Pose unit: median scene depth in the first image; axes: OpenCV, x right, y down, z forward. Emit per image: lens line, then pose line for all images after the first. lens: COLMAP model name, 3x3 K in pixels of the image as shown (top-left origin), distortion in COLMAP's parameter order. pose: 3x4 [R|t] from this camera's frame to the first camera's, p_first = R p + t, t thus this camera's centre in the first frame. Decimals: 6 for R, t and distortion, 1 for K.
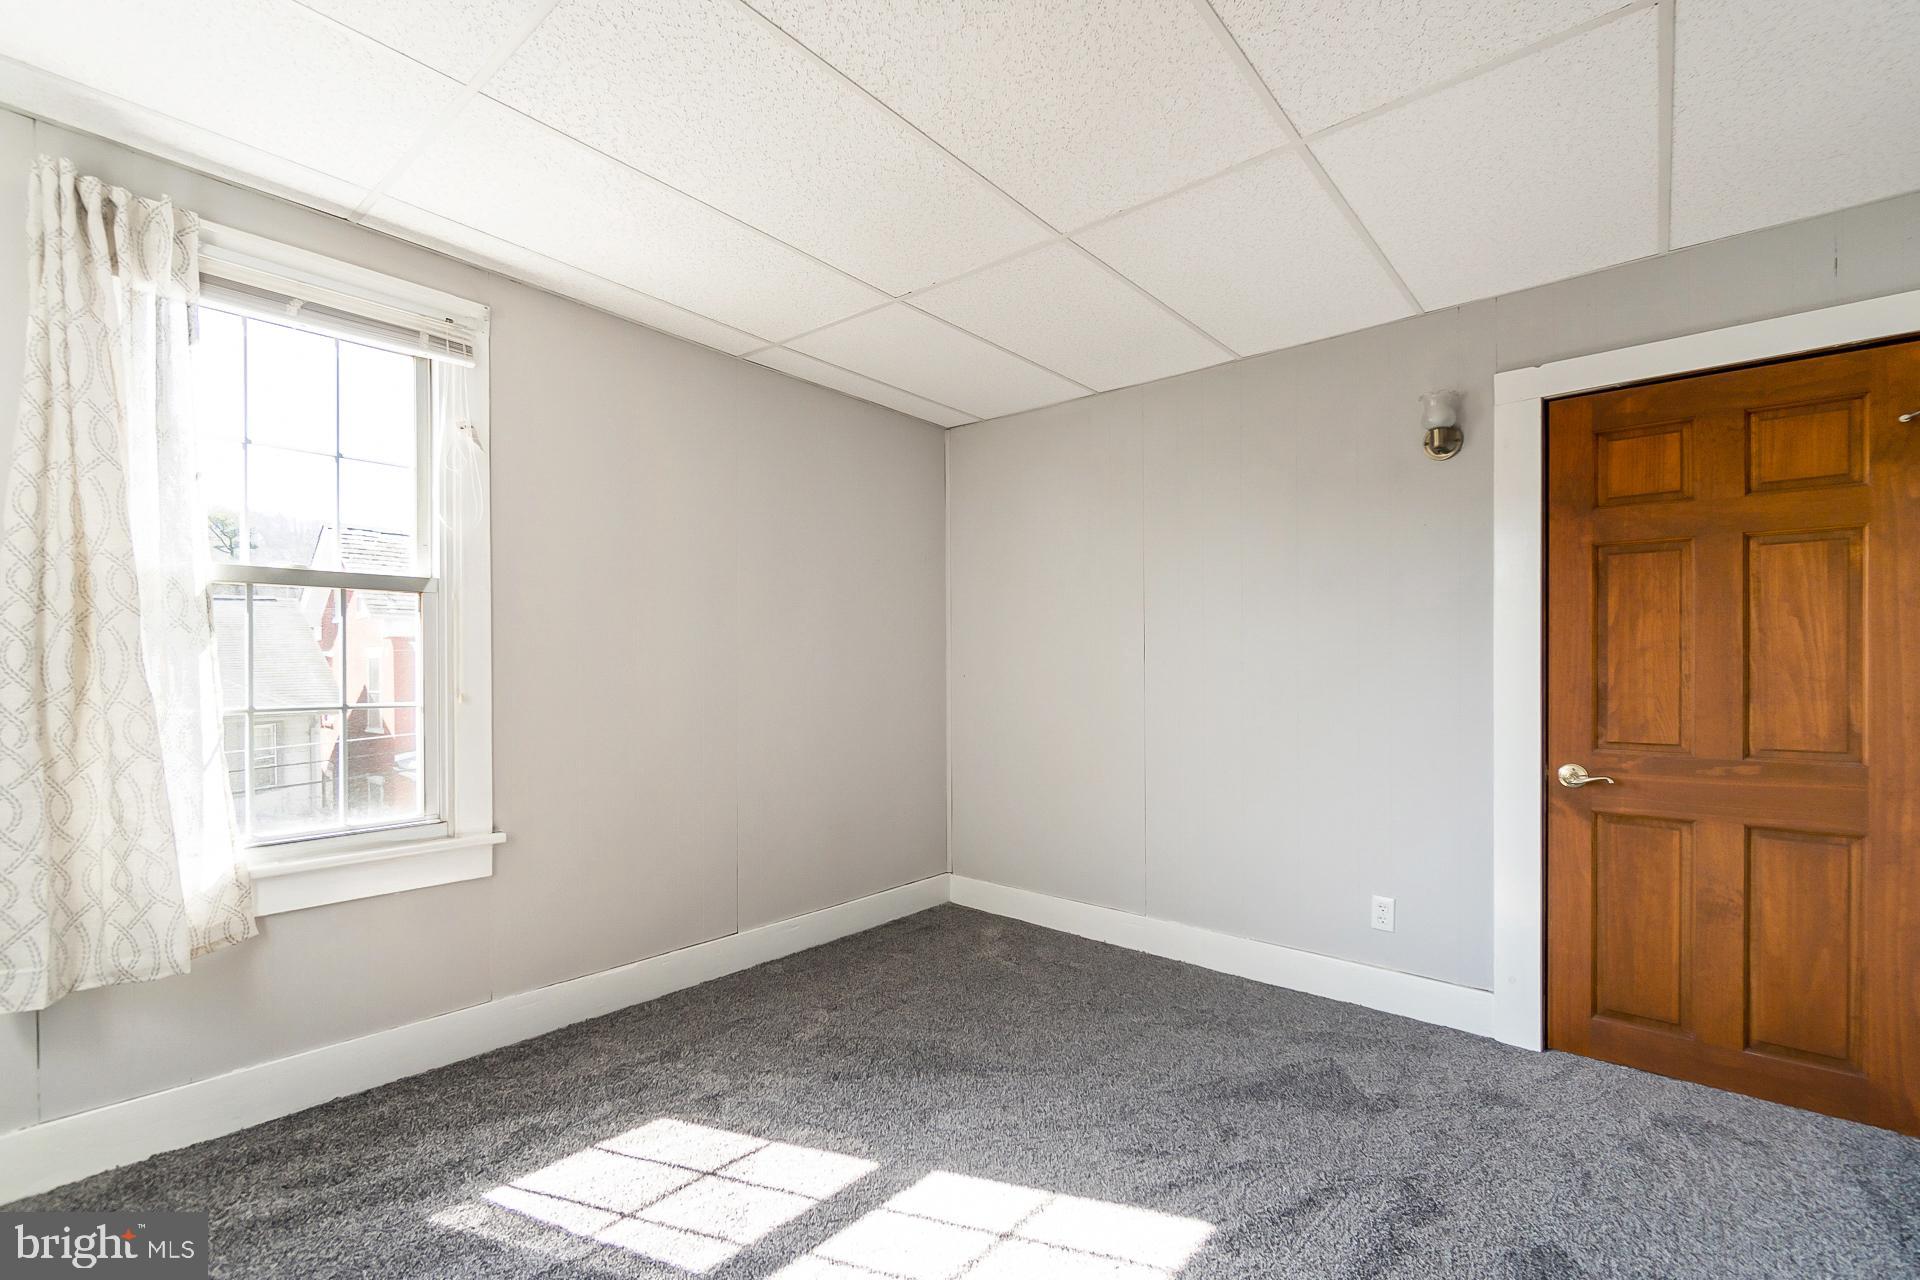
lens RADIAL K [[847.7, 0, 955.5], [0, 847.7, 652.3], [0, 0, 1]] dist [-0.004196, -0.000114]
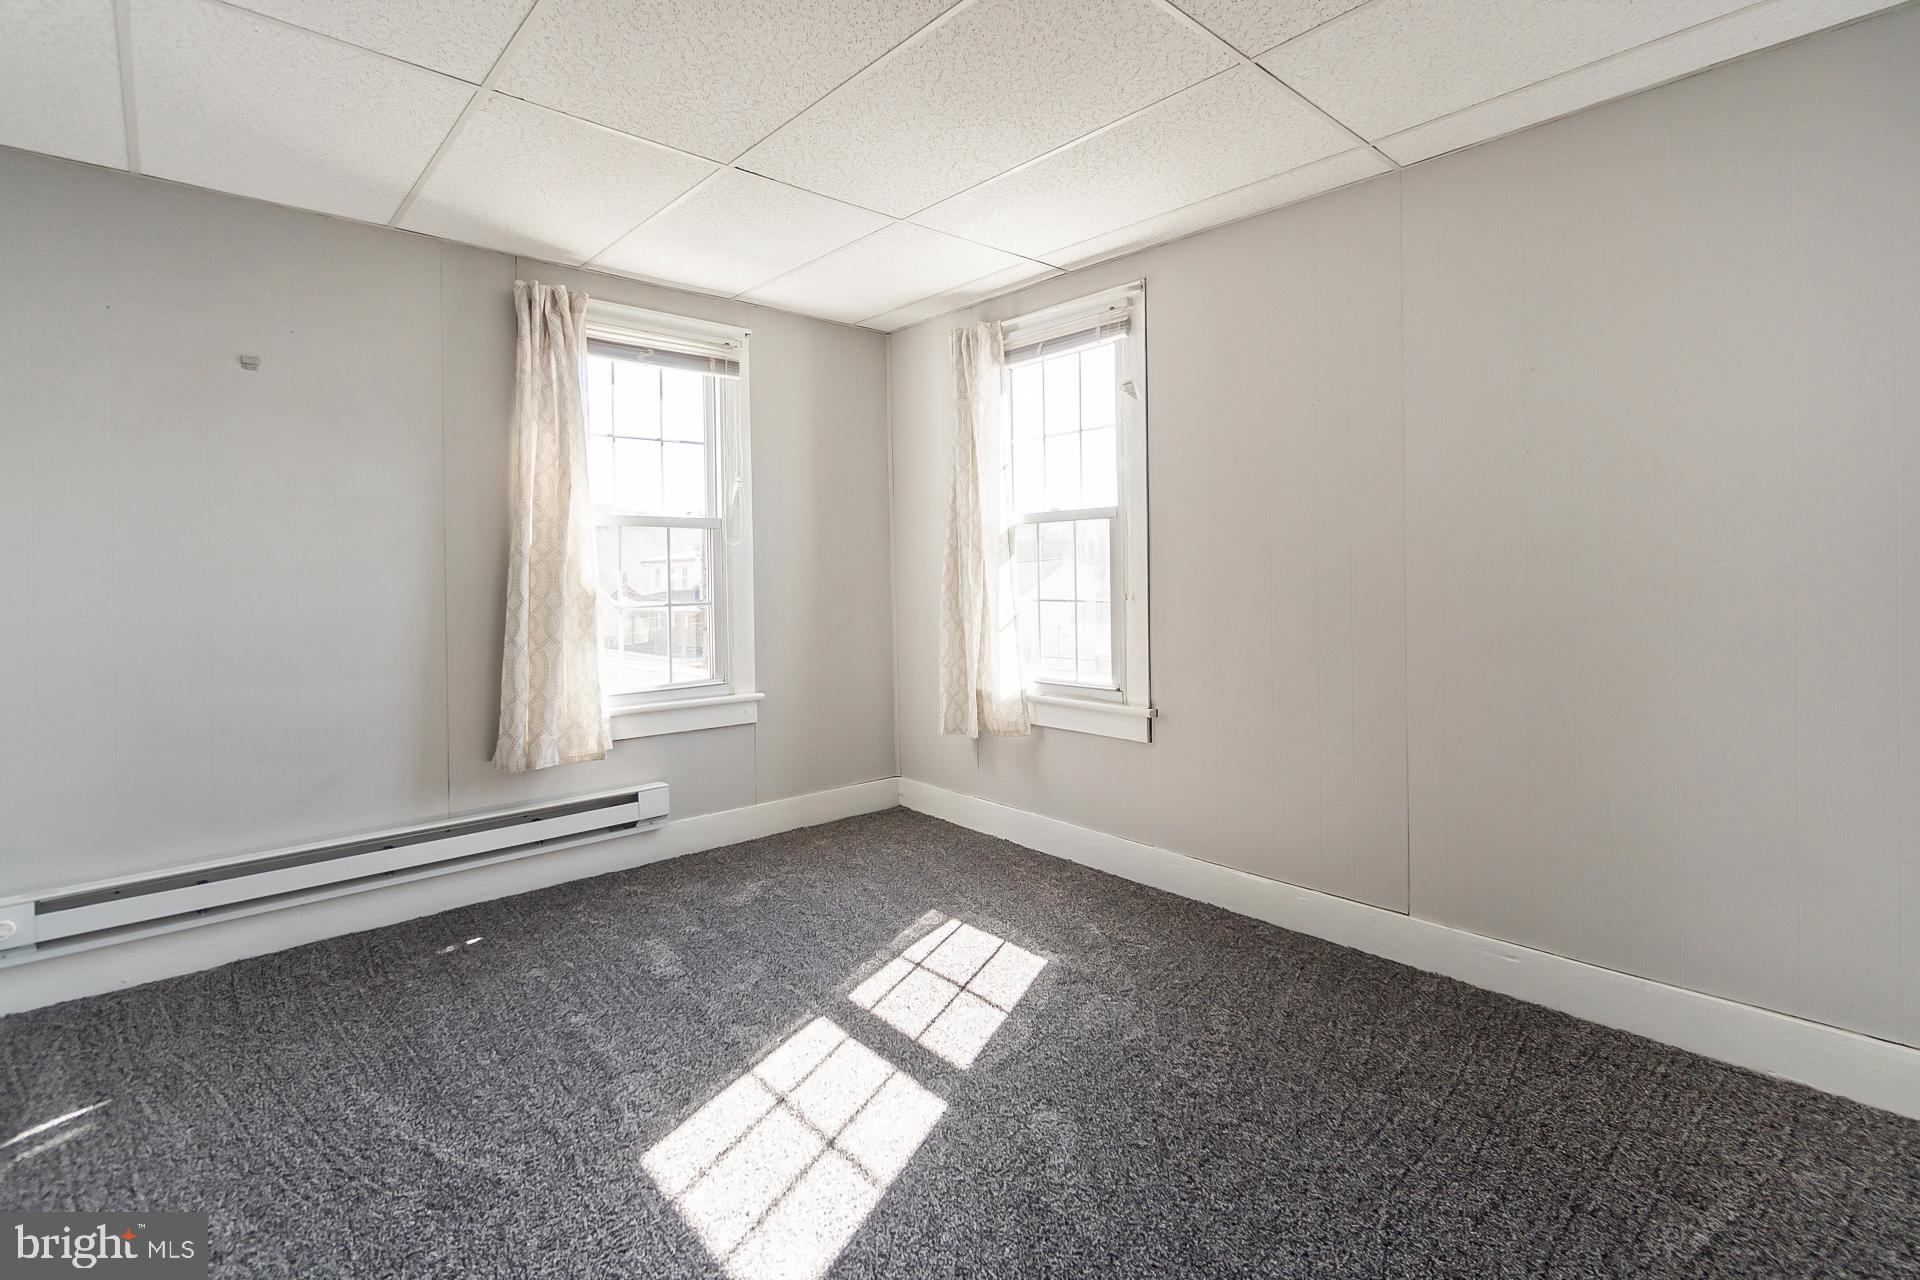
lens RADIAL K [[852.6, 0, 957.6], [0, 852.6, 569.6], [0, 0, 1]] dist [-0.001446, 0.000252]
pose [[-0.110625, -0.009985, -0.993812, 0.846290], [0.021552, 0.999690, -0.012443, 0.026728], [0.993629, -0.022795, -0.110375, 1.034306]]
